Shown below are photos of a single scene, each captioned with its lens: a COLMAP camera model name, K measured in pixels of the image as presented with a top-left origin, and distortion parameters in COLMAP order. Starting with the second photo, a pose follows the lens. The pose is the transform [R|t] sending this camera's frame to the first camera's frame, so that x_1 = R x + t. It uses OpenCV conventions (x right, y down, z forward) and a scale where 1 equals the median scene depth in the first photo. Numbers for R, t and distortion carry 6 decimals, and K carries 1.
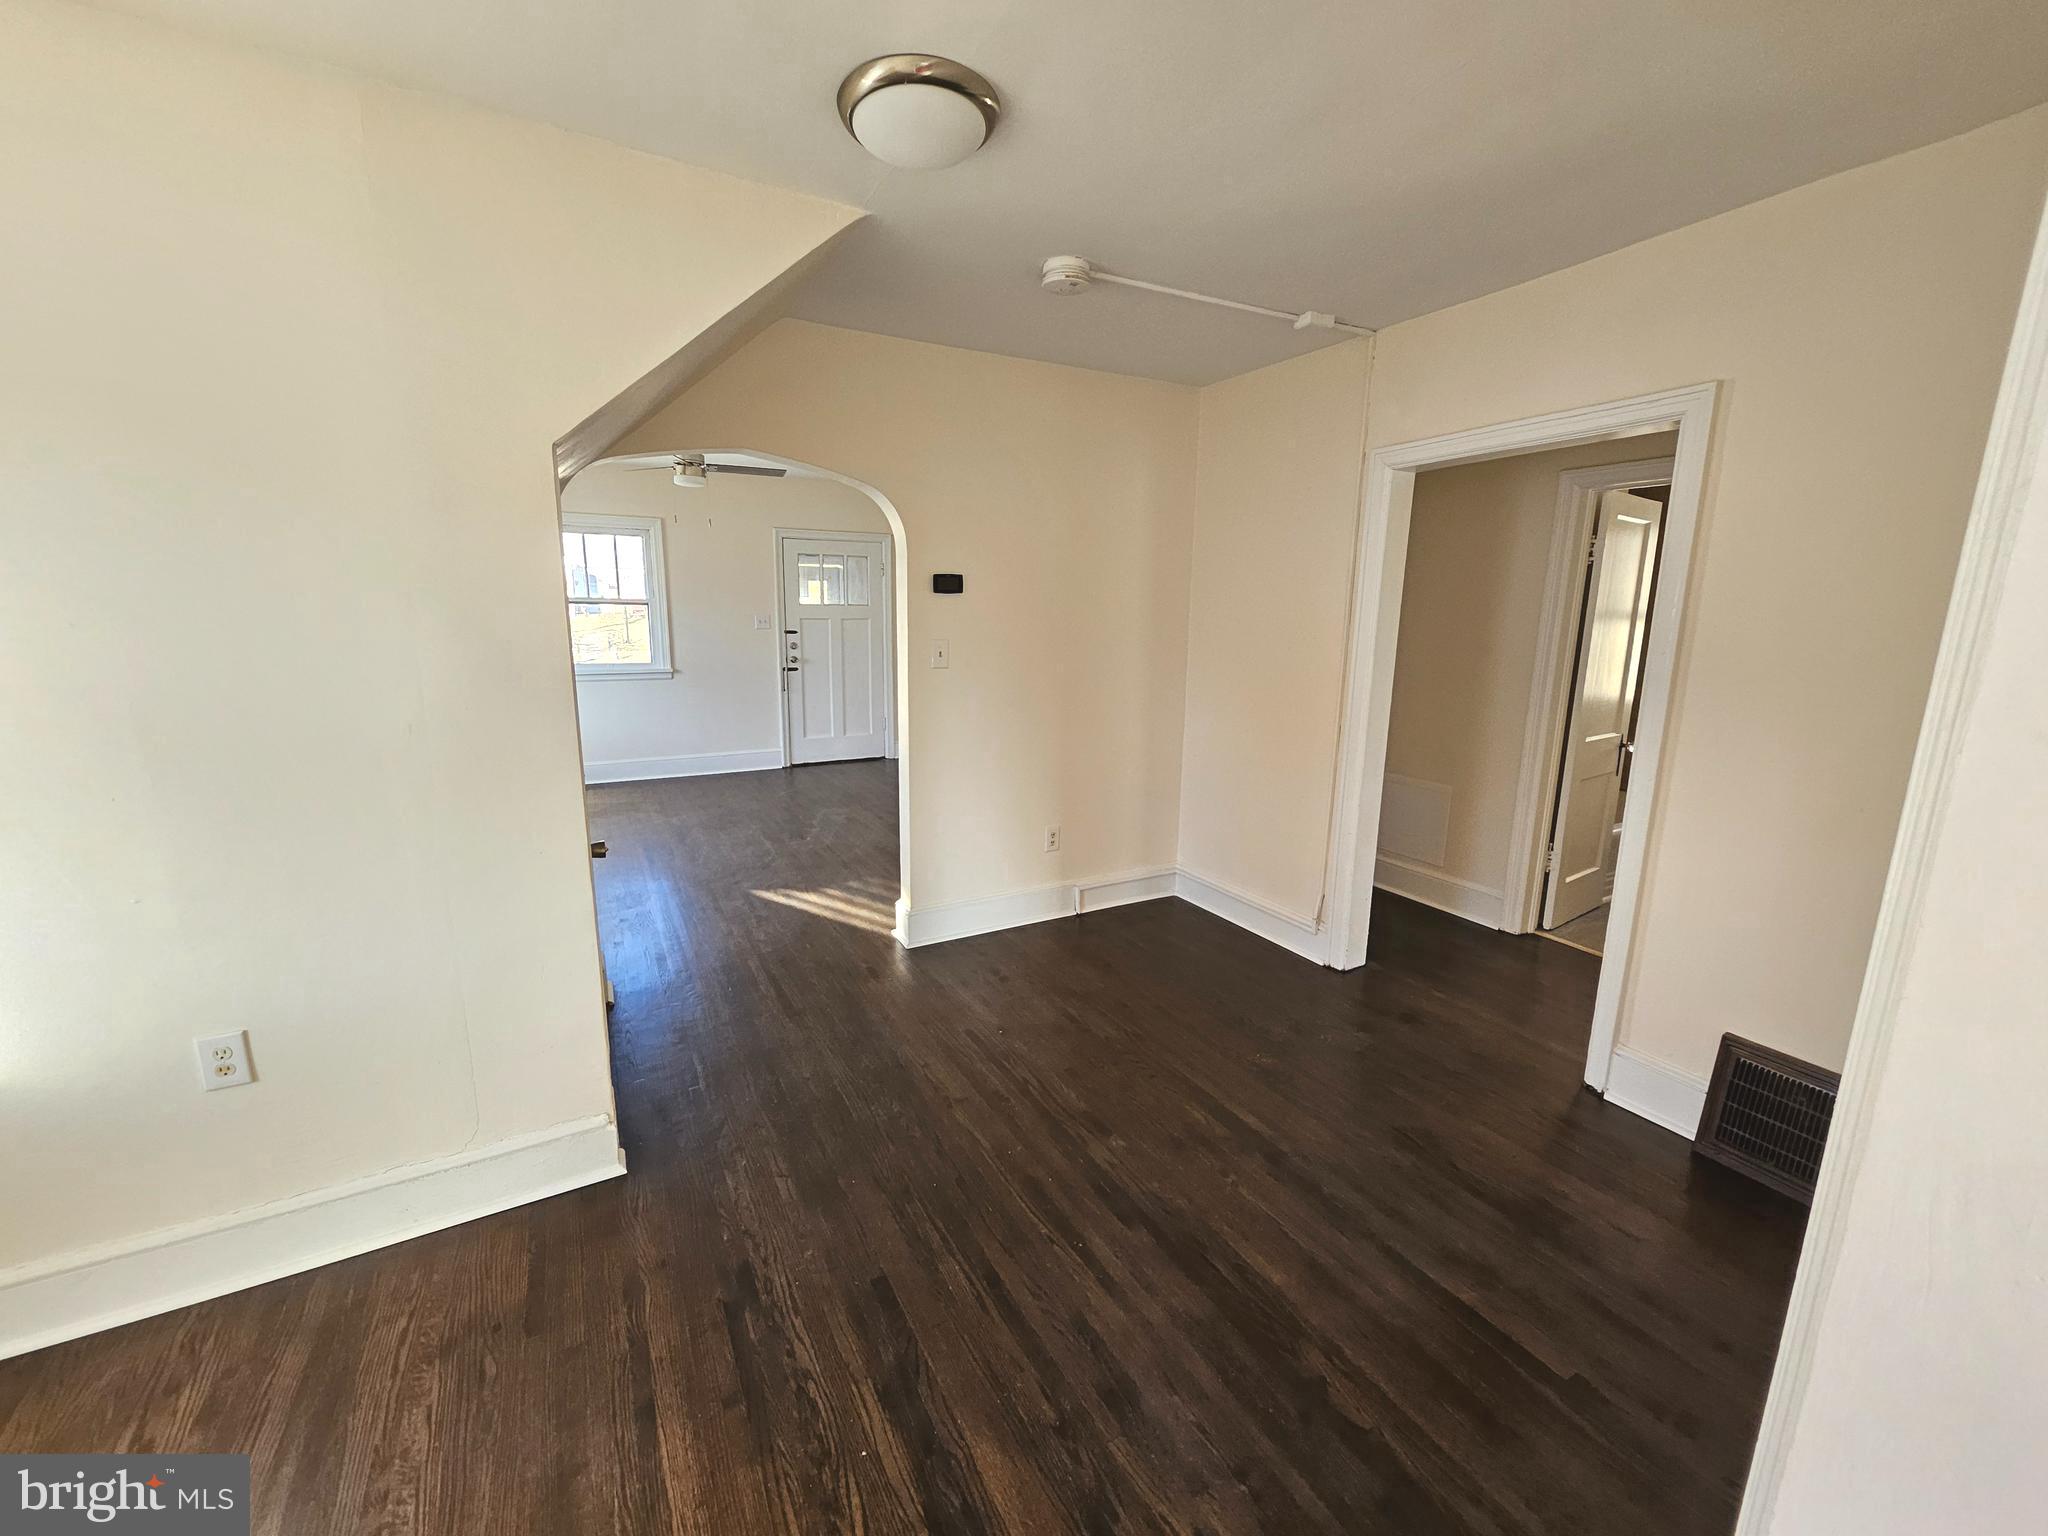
lens RADIAL K [[801.3, 0, 1008.3], [0, 801.3, 757.3], [0, 0, 1]] dist [0.005176, -0.001613]
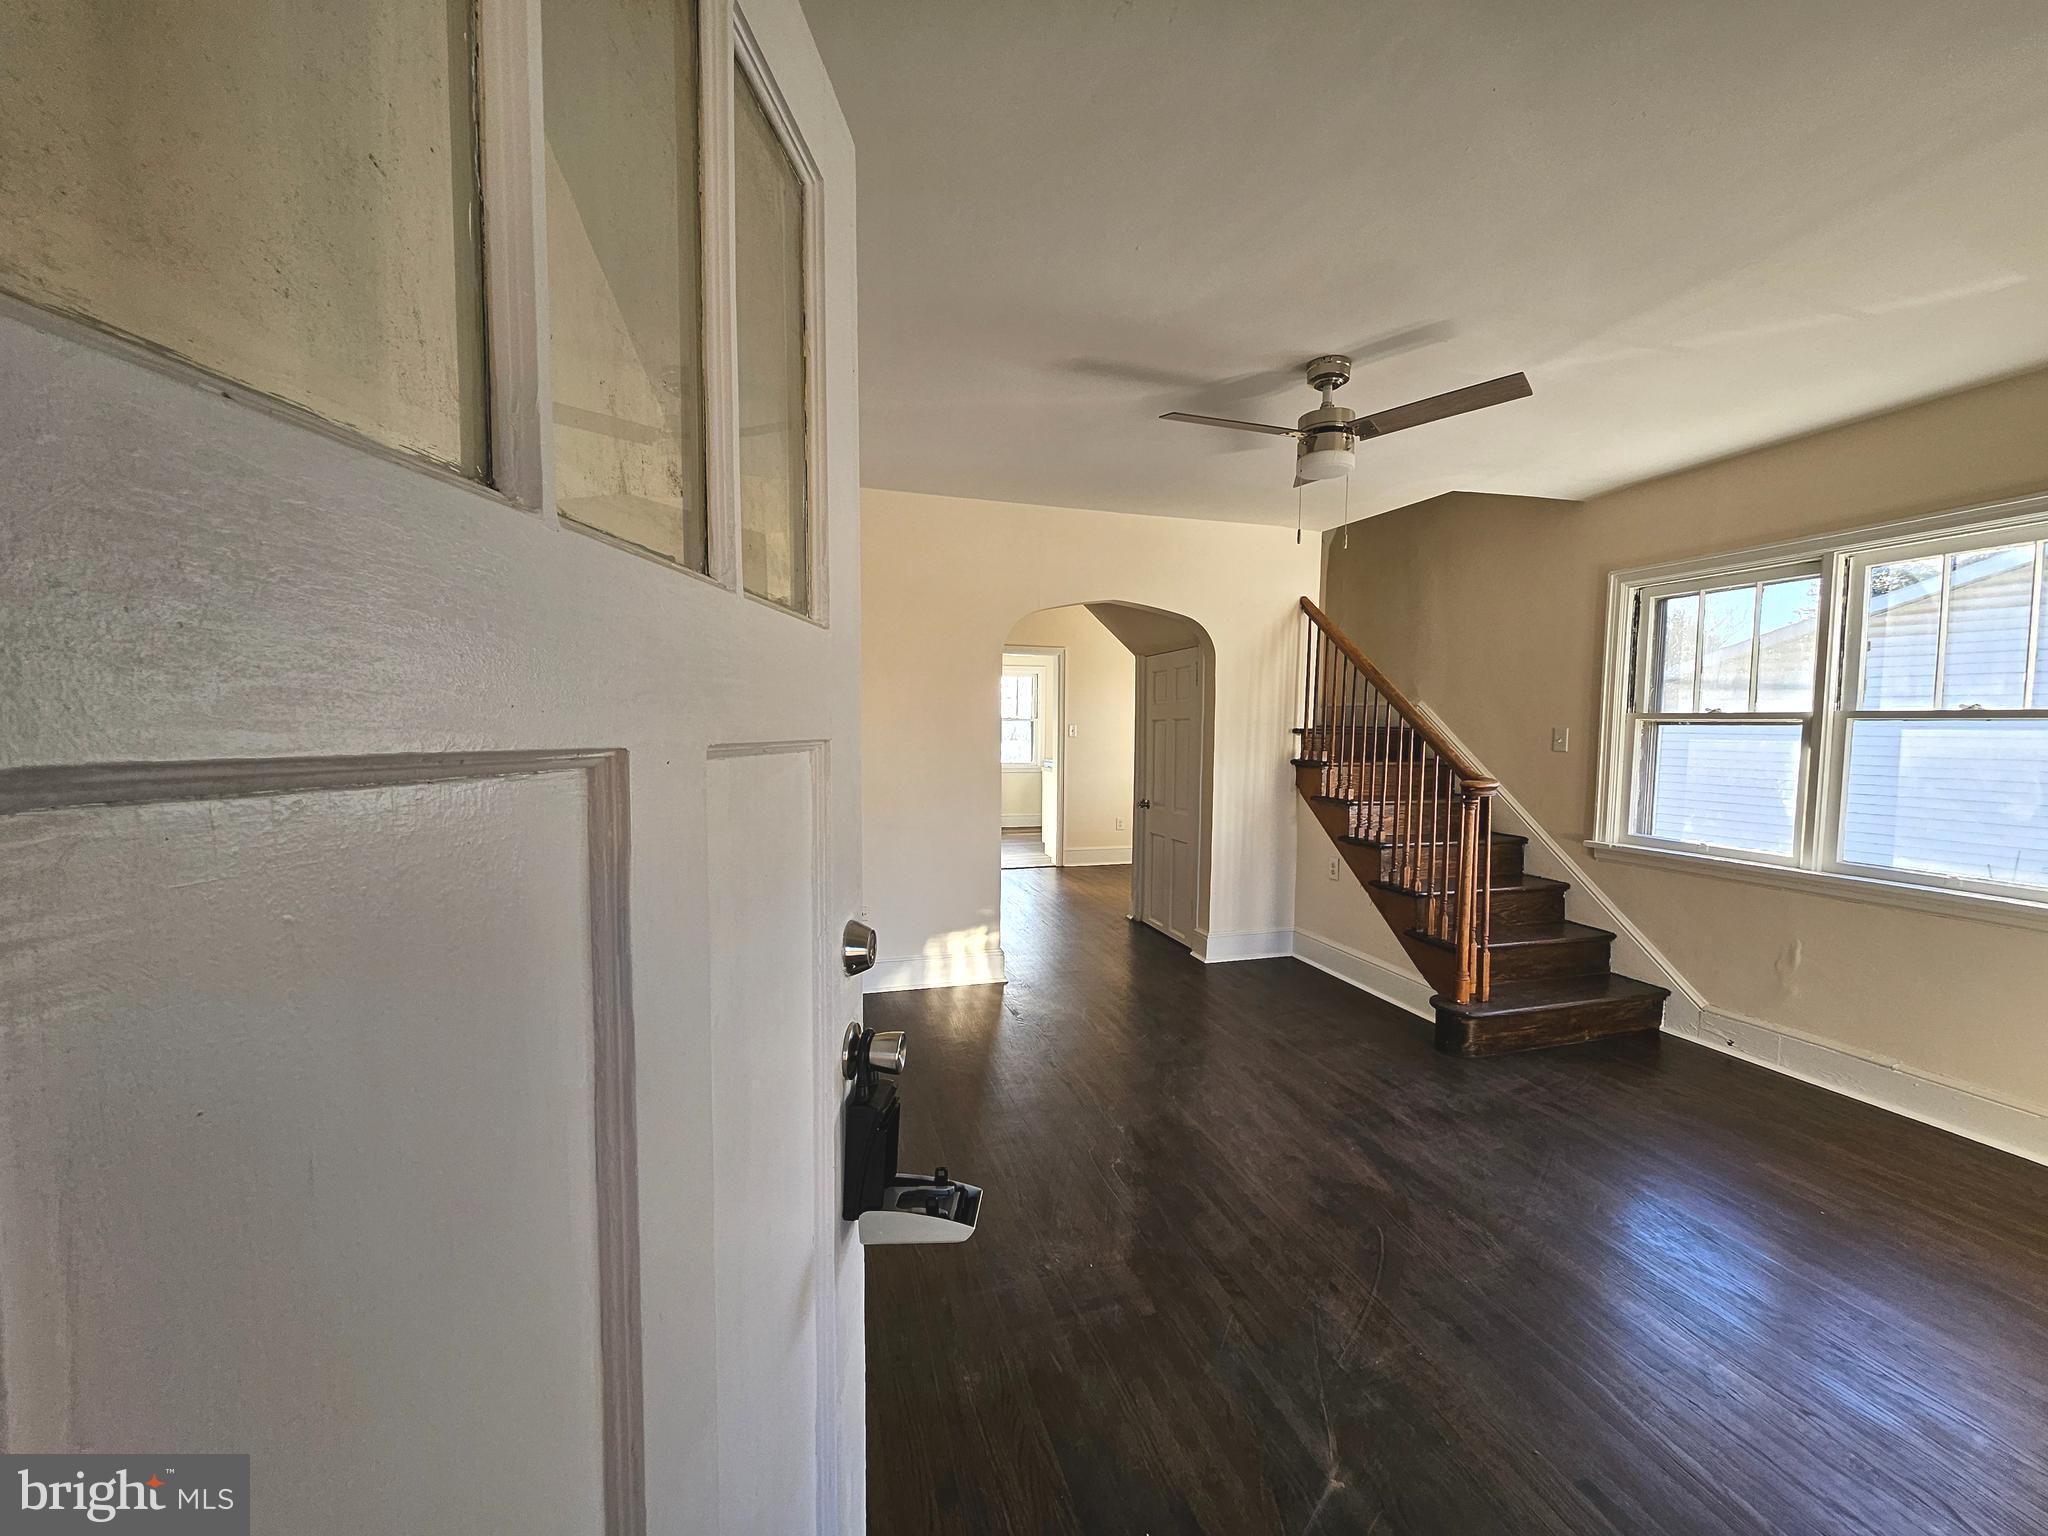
lens RADIAL K [[801.3, 0, 1043.5], [0, 801.3, 779.2], [0, 0, 1]] dist [0.005176, -0.001613]
pose [[-0.981588, -0.035630, 0.187660, -0.419204], [0.013269, 0.967357, 0.253070, -0.367240], [-0.190551, 0.250901, -0.949073, 2.100651]]
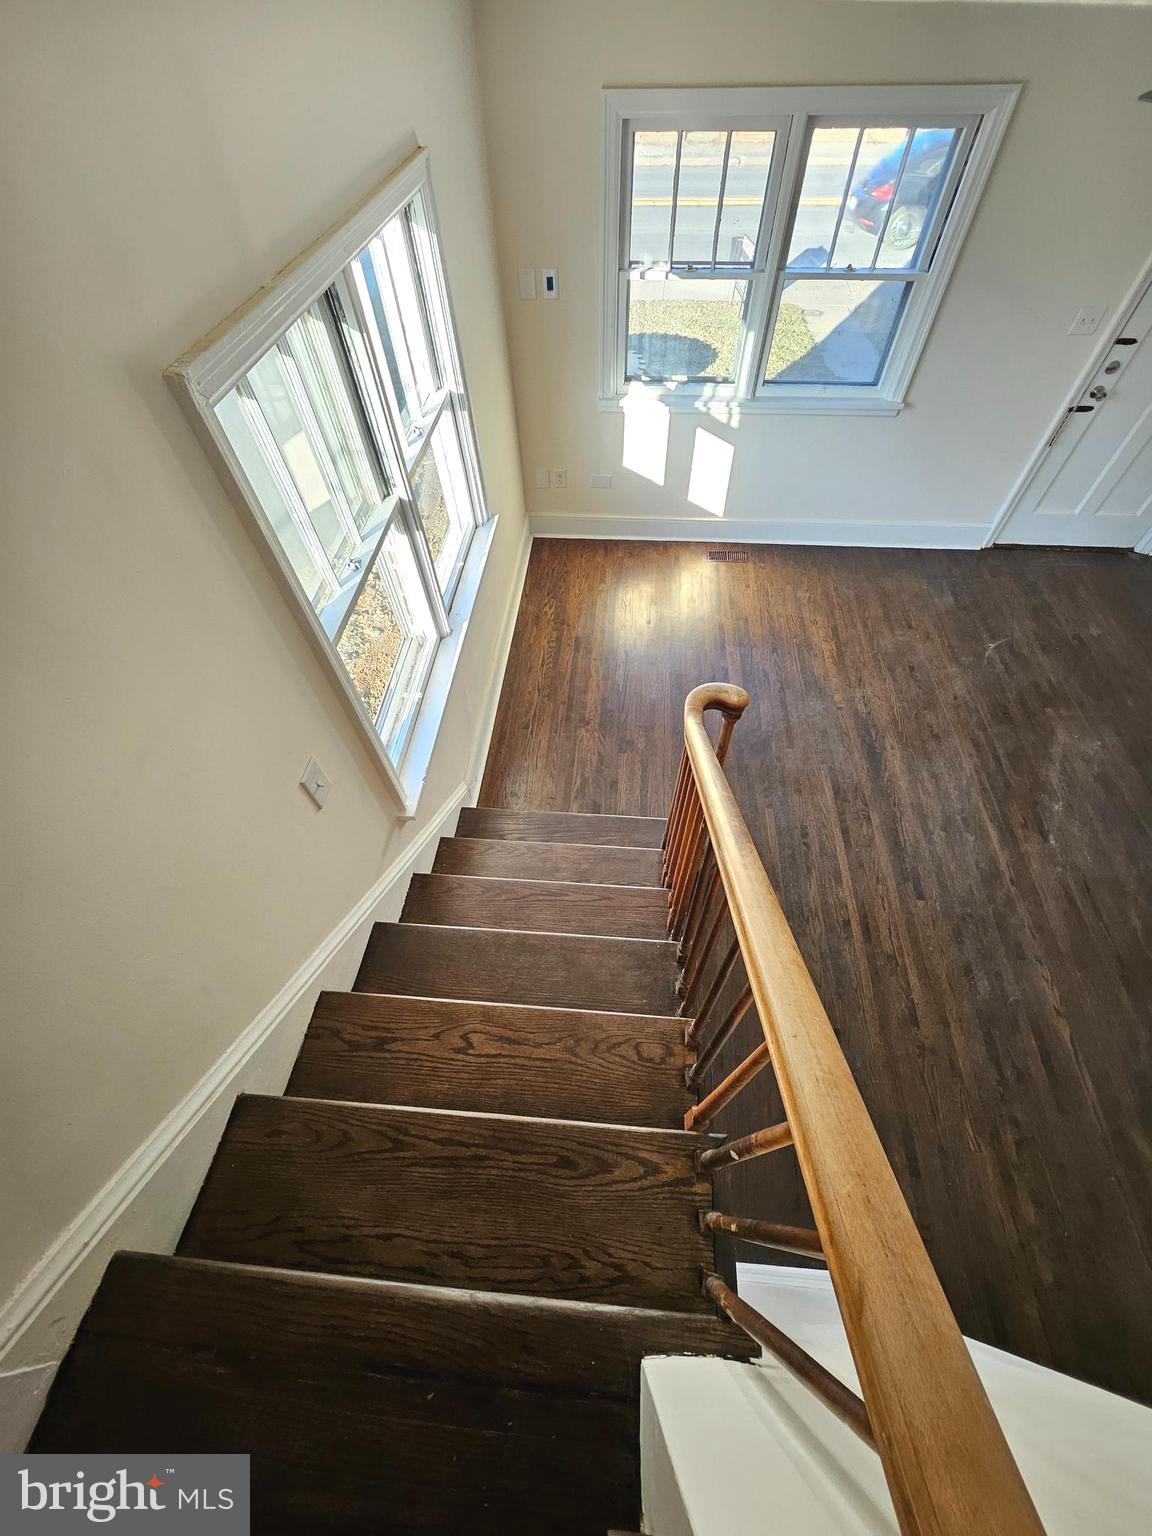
lens RADIAL K [[601.0, 0, 581.9], [0, 601.0, 754.3], [0, 0, 1]] dist [0.005176, -0.001613]
pose [[0.839770, 0.419044, -0.345237, -0.649383], [-0.074044, 0.718313, 0.691769, -0.427884], [0.537870, -0.555364, 0.634246, 0.686050]]
